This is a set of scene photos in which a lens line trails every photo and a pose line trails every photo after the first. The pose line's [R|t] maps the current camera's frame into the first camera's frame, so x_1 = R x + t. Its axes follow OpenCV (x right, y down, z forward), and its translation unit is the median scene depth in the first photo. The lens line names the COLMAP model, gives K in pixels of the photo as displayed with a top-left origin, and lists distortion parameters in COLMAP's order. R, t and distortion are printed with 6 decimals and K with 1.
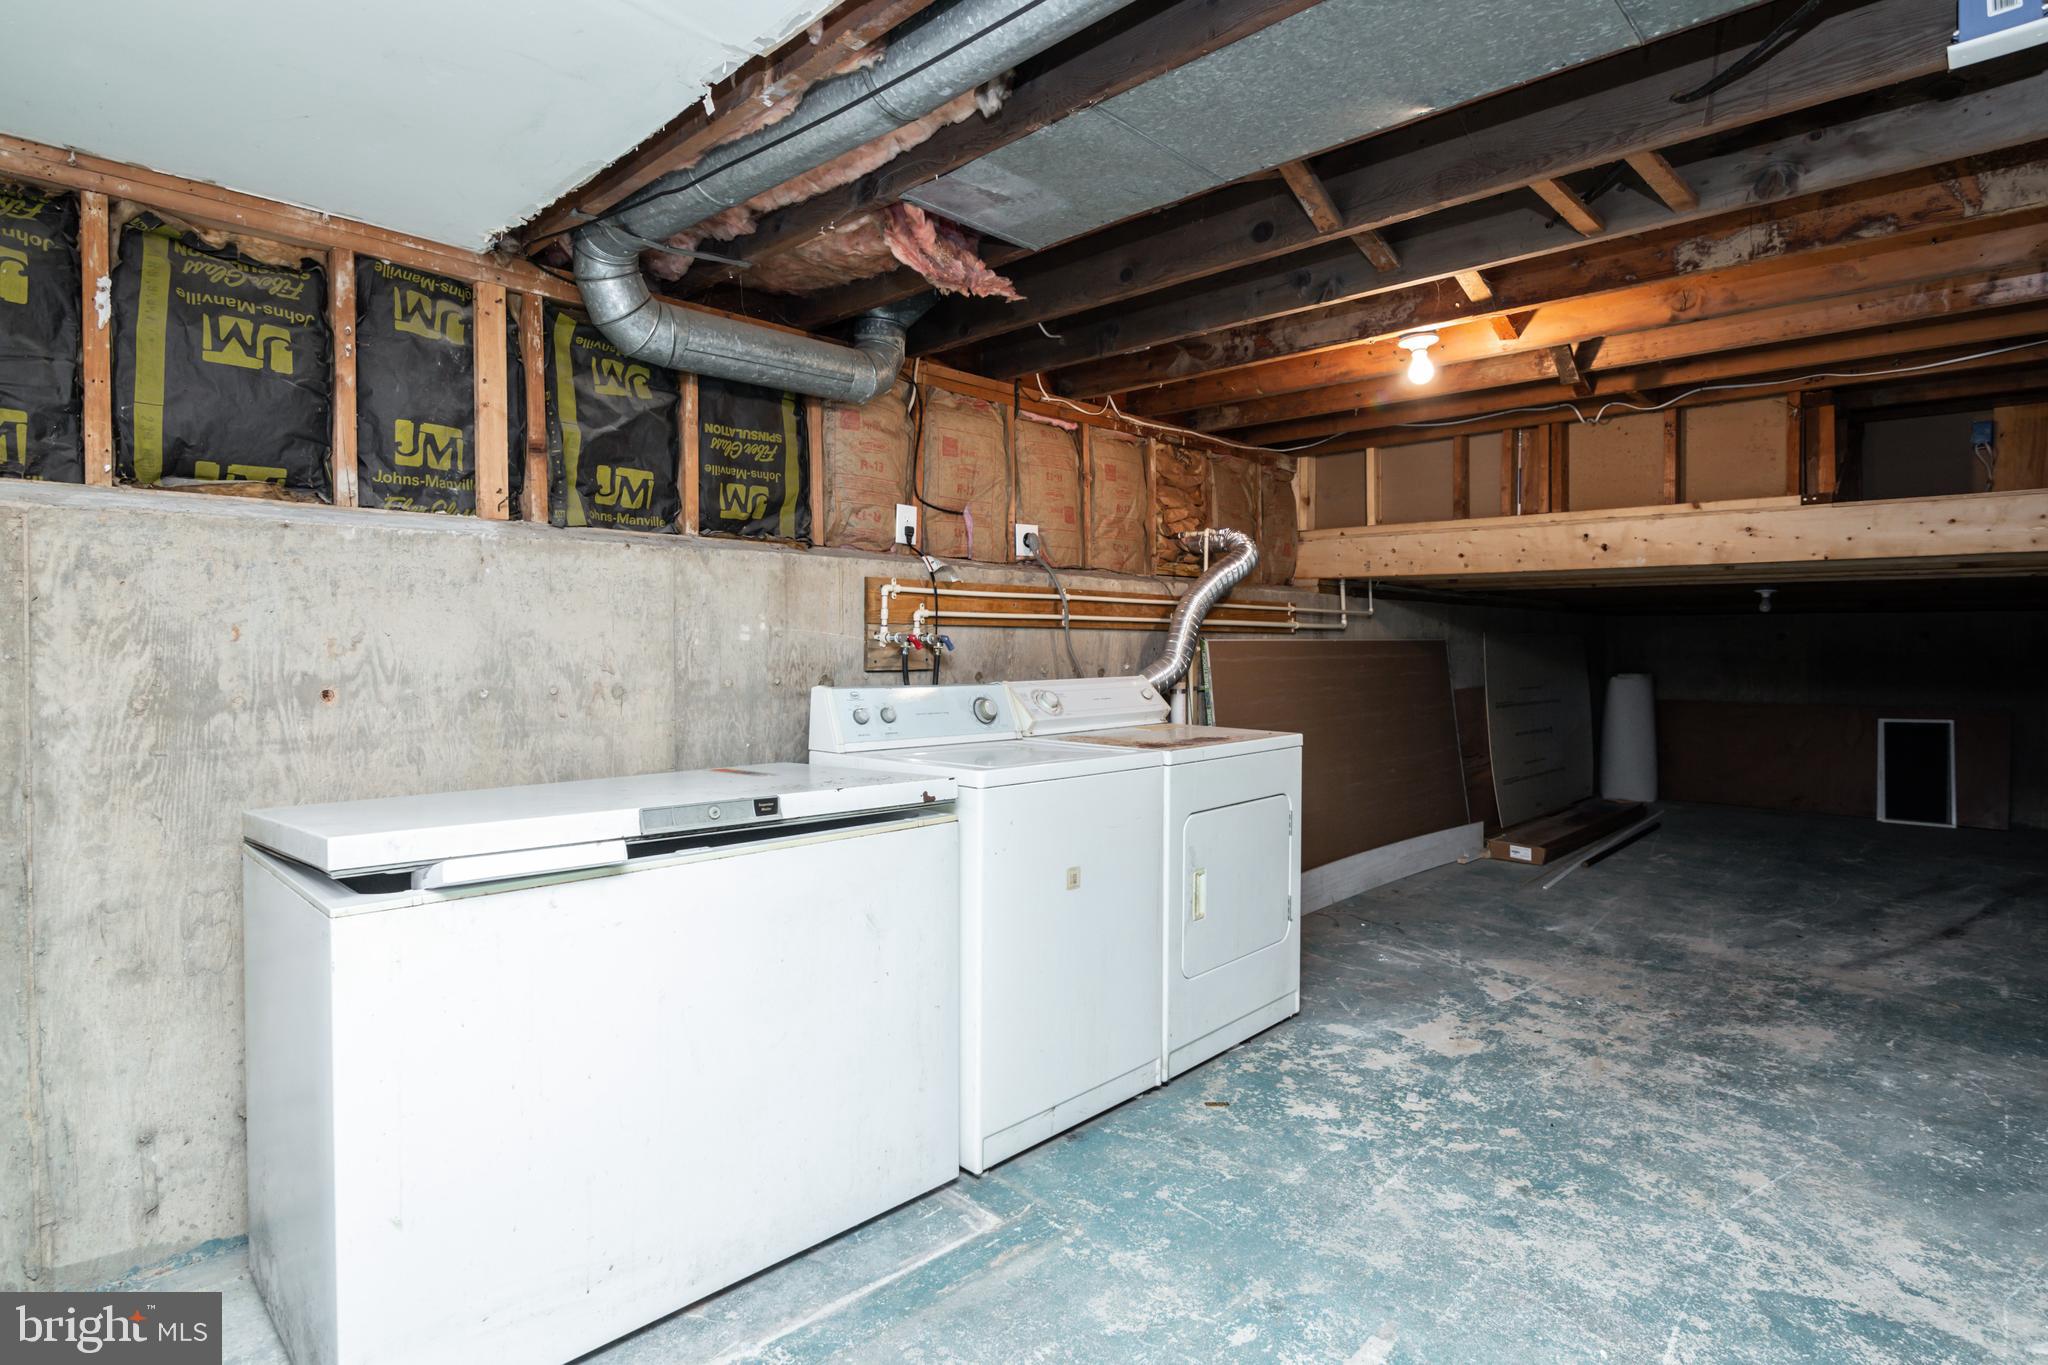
lens RADIAL K [[1028.1, 0, 1019.1], [0, 1028.1, 651.4], [0, 0, 1]] dist [-0.014042, -0.001584]
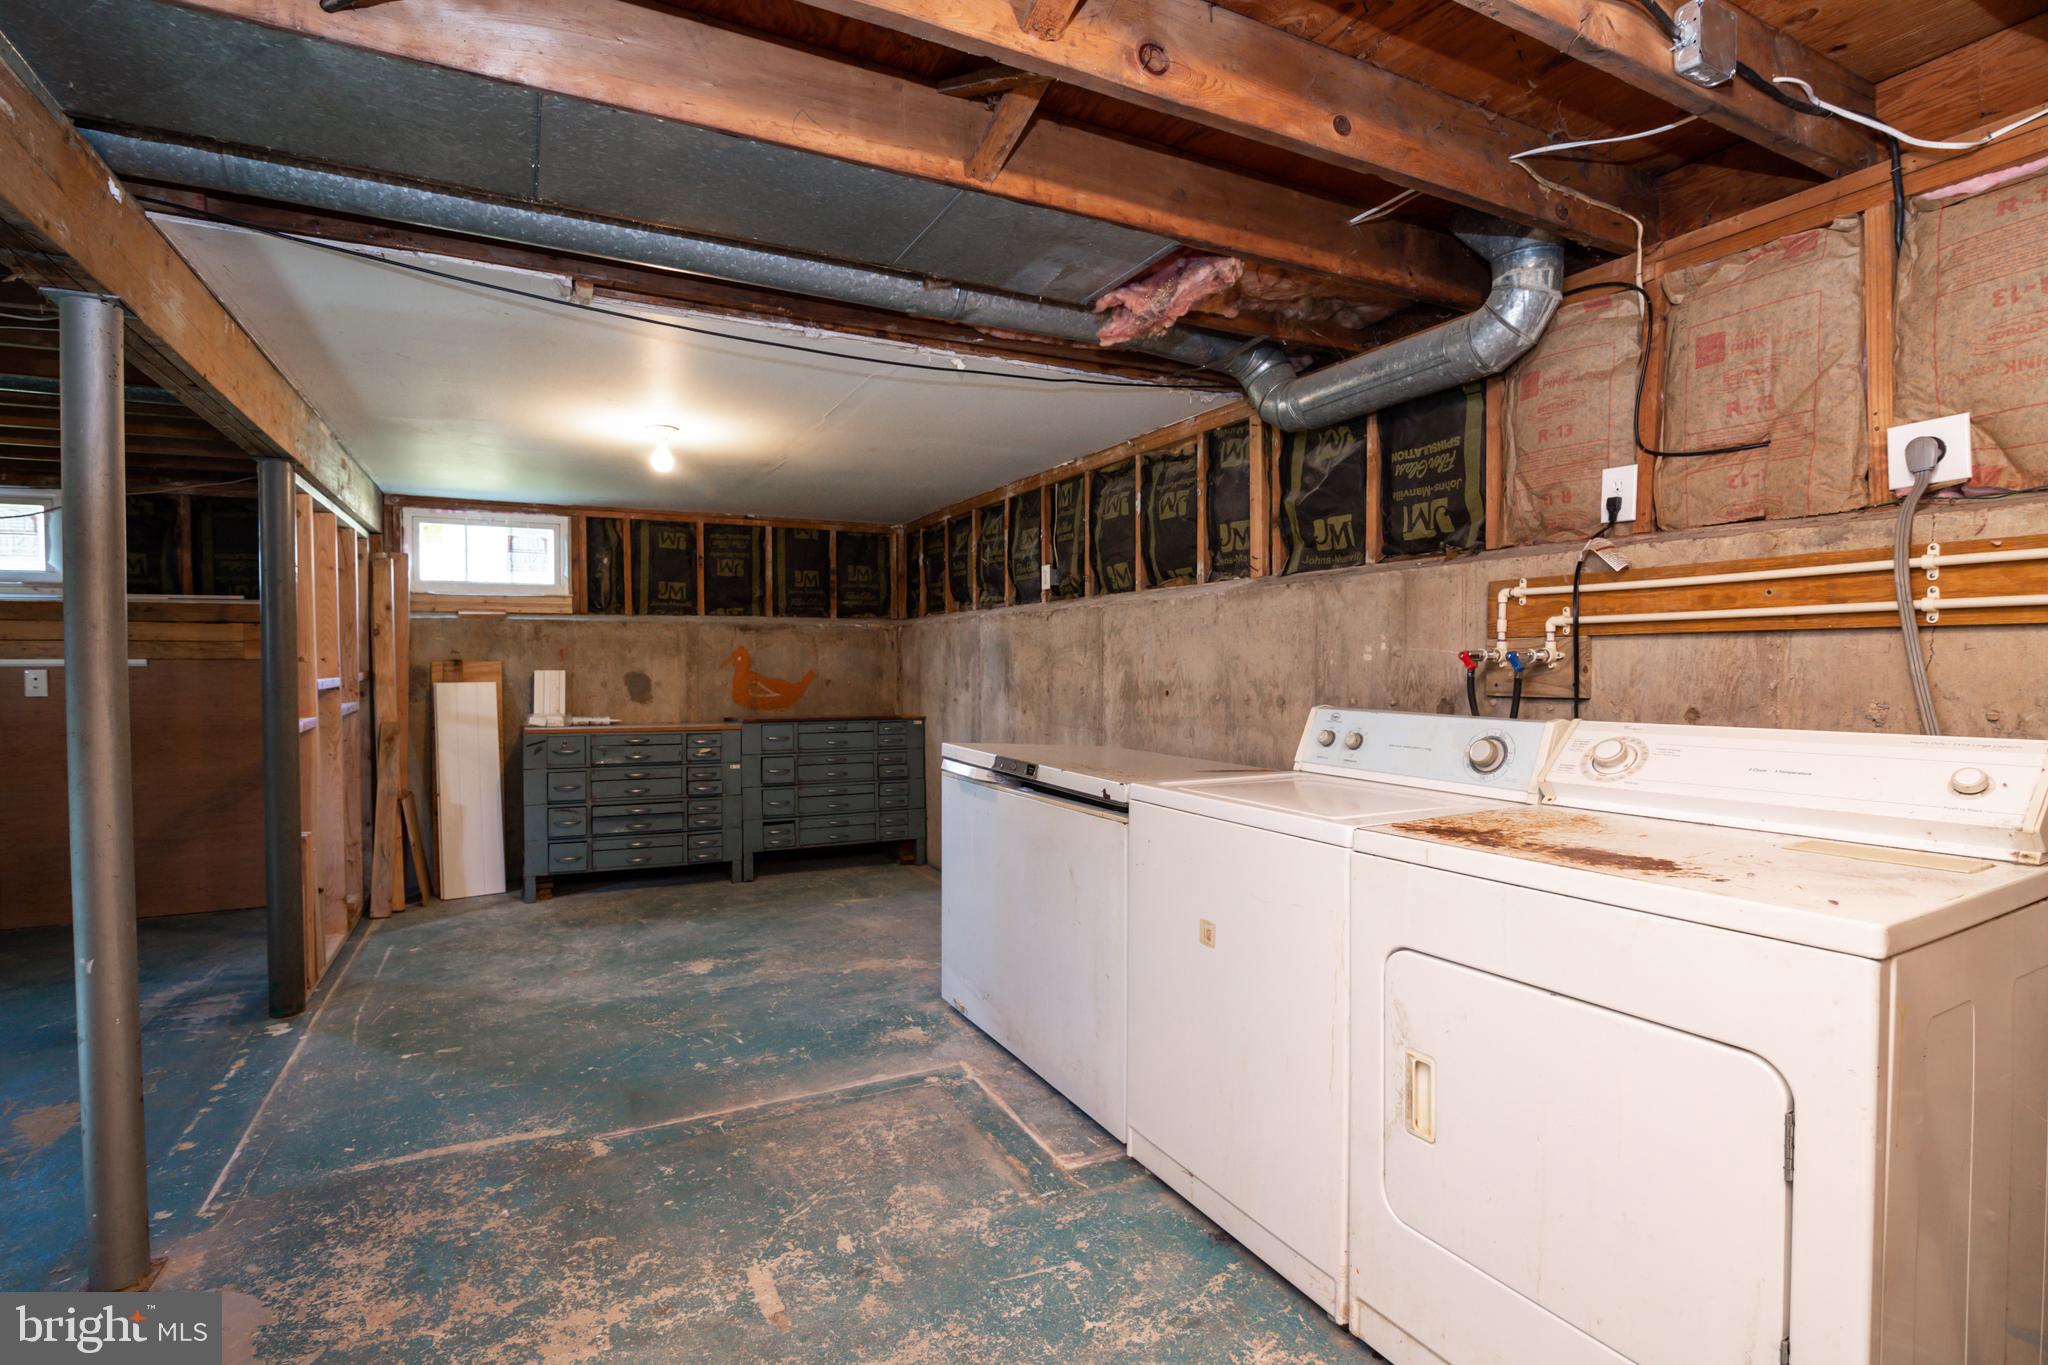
lens RADIAL K [[942.5, 0, 1016.8], [0, 942.5, 683.3], [0, 0, 1]] dist [-0.017560, 0.001032]
pose [[-0.297496, 0.016125, -0.954587, 0.846865], [-0.006726, 0.999797, 0.018985, -0.003717], [0.954699, 0.012069, -0.297327, 1.070919]]
